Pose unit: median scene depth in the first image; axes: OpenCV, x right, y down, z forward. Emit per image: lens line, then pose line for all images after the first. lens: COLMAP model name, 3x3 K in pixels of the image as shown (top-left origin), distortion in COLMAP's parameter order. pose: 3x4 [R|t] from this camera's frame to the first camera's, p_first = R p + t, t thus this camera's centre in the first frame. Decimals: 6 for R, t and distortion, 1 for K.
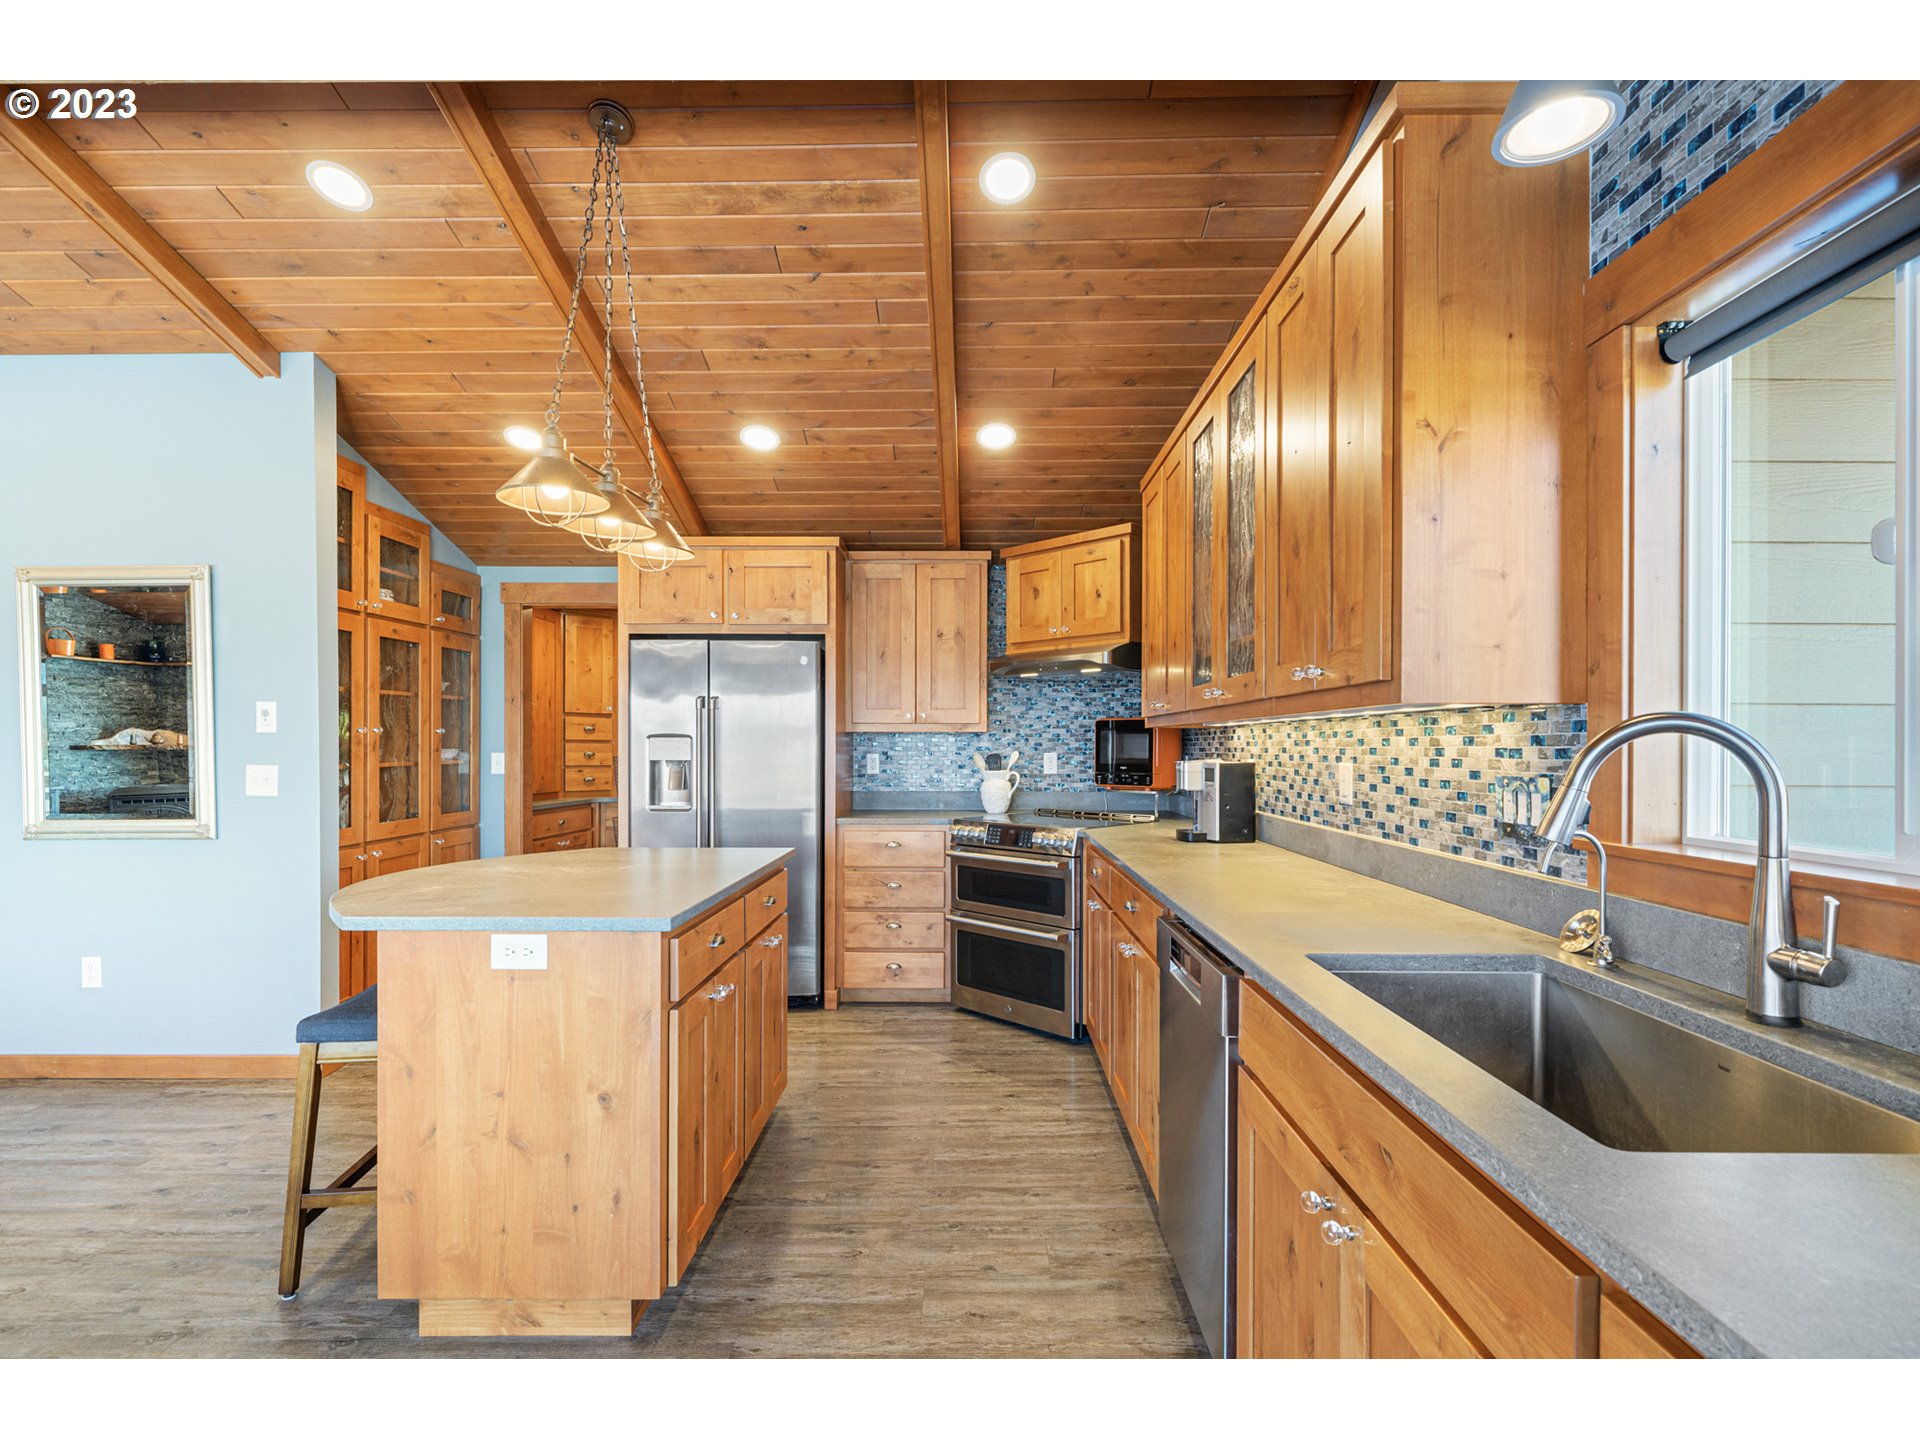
lens RADIAL K [[922.3, 0, 957.1], [0, 922.3, 750.5], [0, 0, 1]] dist [-0.000221, 0.000013]
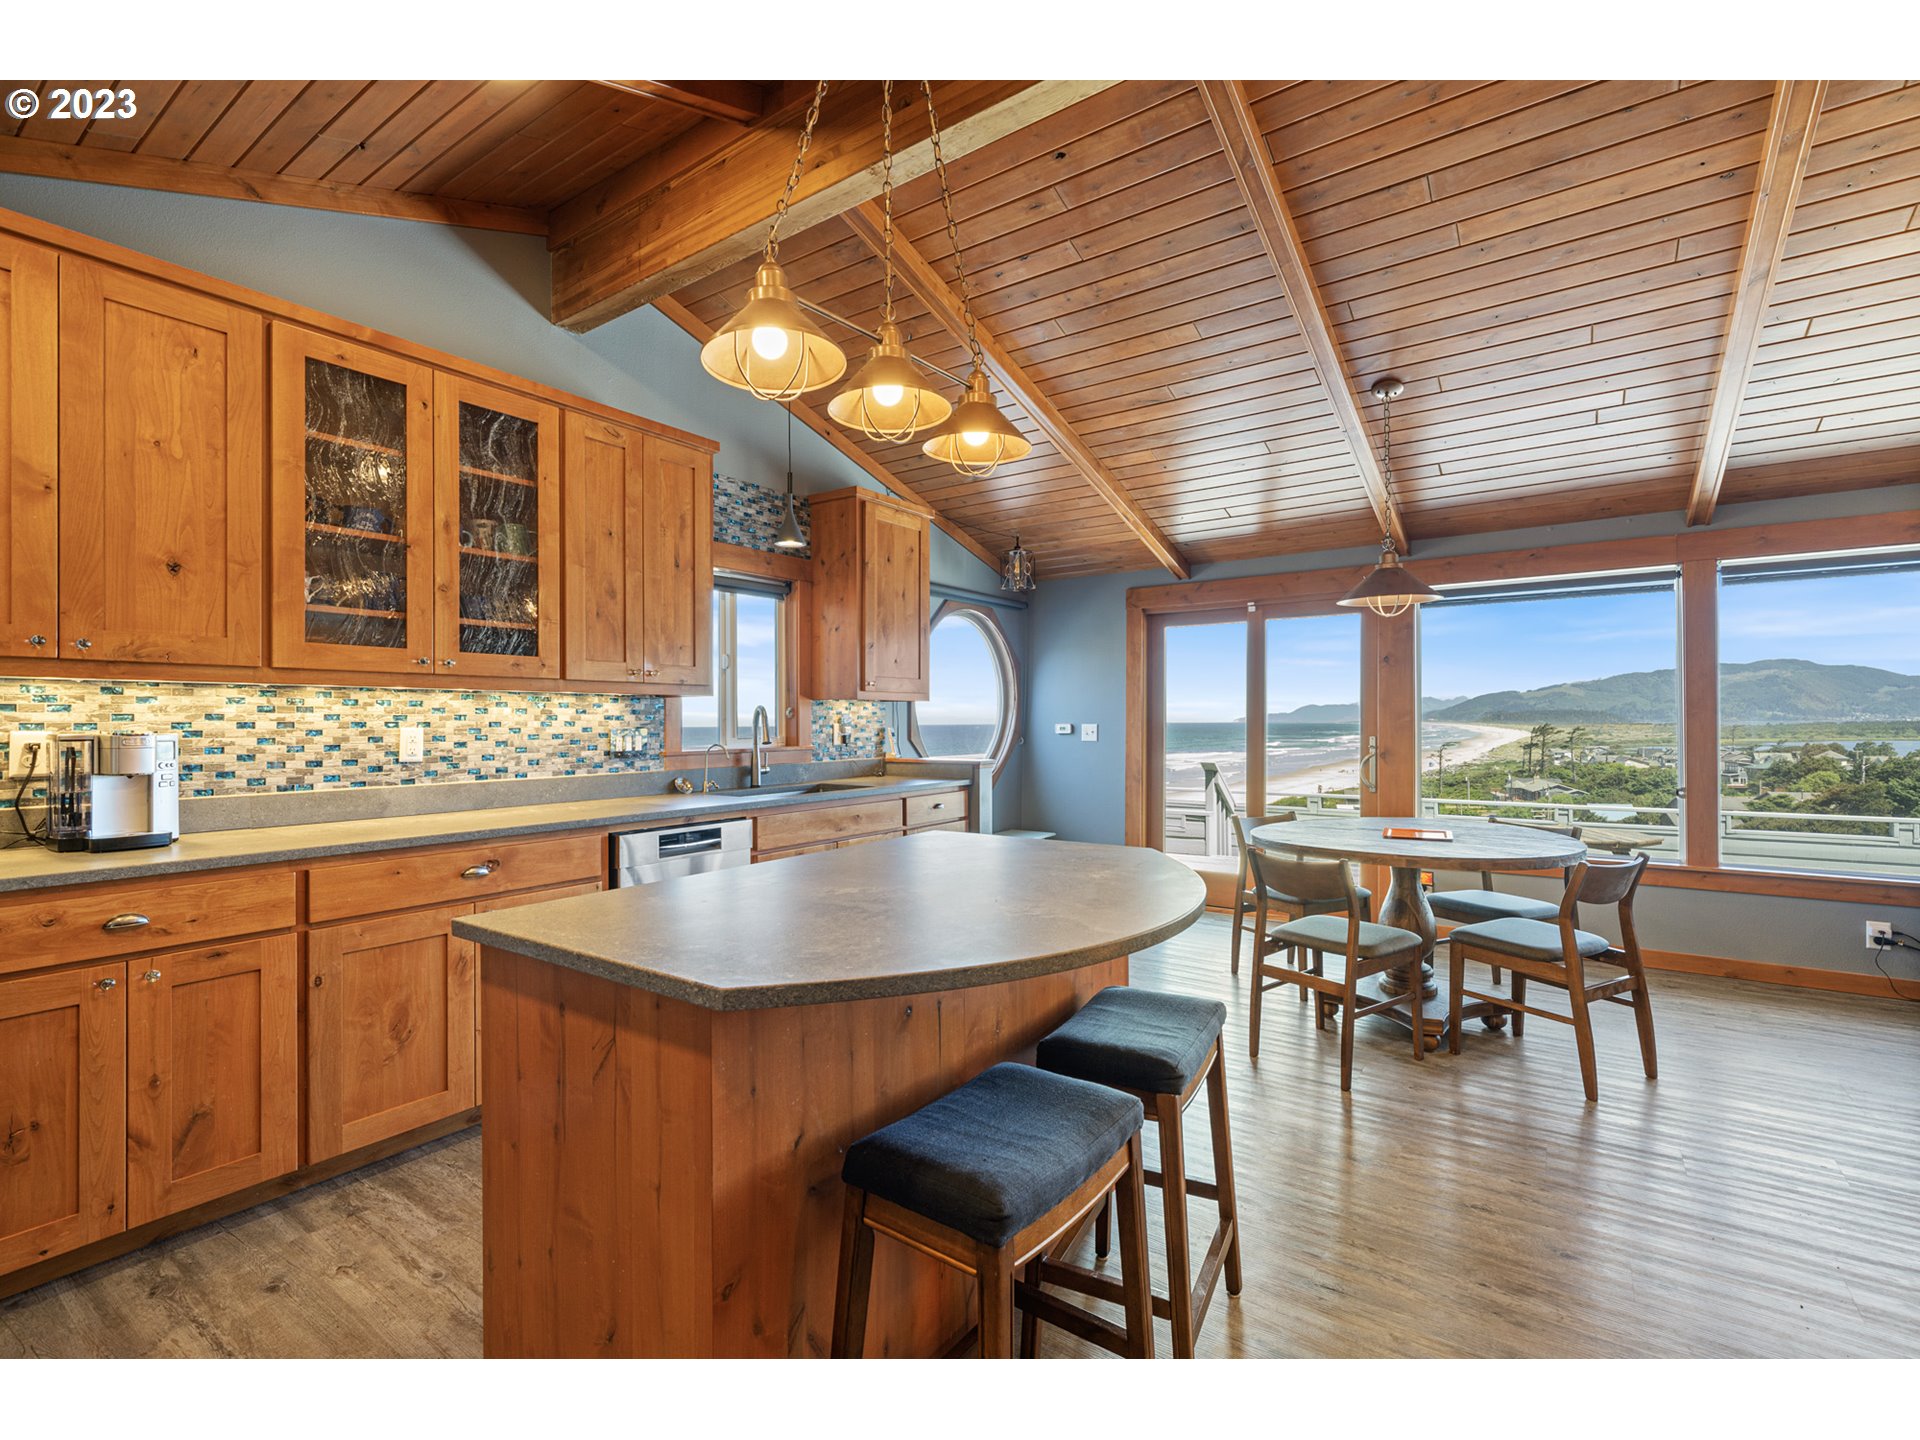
lens RADIAL K [[870.5, 0, 959.8], [0, 870.5, 715.2], [0, 0, 1]] dist [-0.000650, 0.000085]
pose [[-0.825863, 0.004012, 0.563857, -1.135834], [0.003790, 0.999992, -0.001565, 0.002602], [-0.563858, 0.000844, -0.825871, 2.166001]]
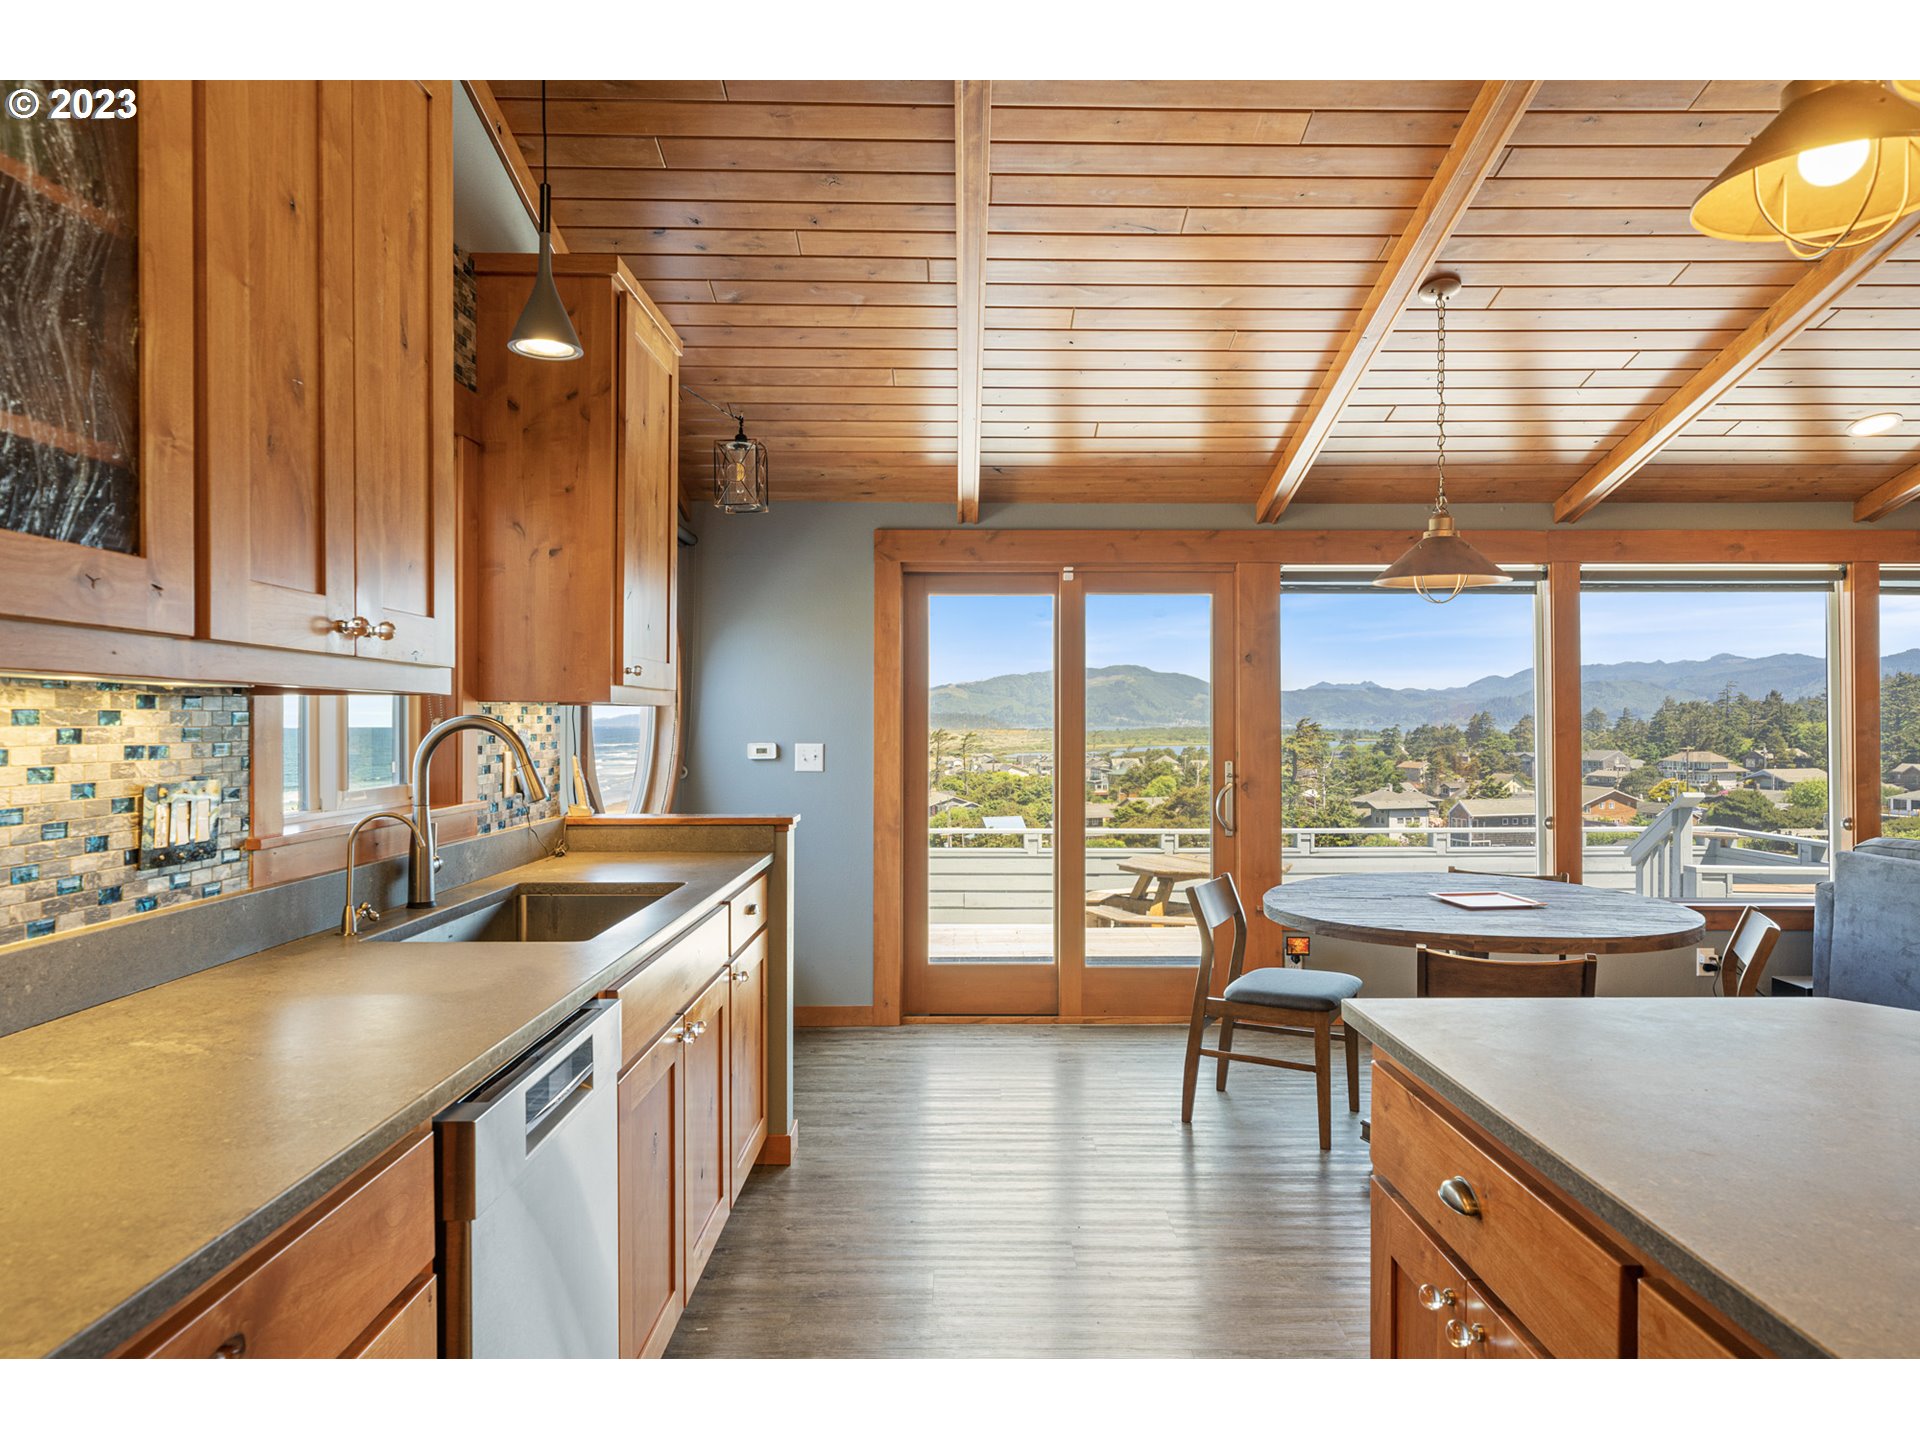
lens RADIAL K [[1179.4, 0, 965.2], [0, 1179.4, 731.0], [0, 0, 1]] dist [-0.000204, 0.000944]
pose [[-0.999665, -0.004020, -0.025553, -0.012161], [-0.004299, 0.999932, 0.010884, -0.026415], [0.025507, 0.010990, -0.999614, 1.922936]]
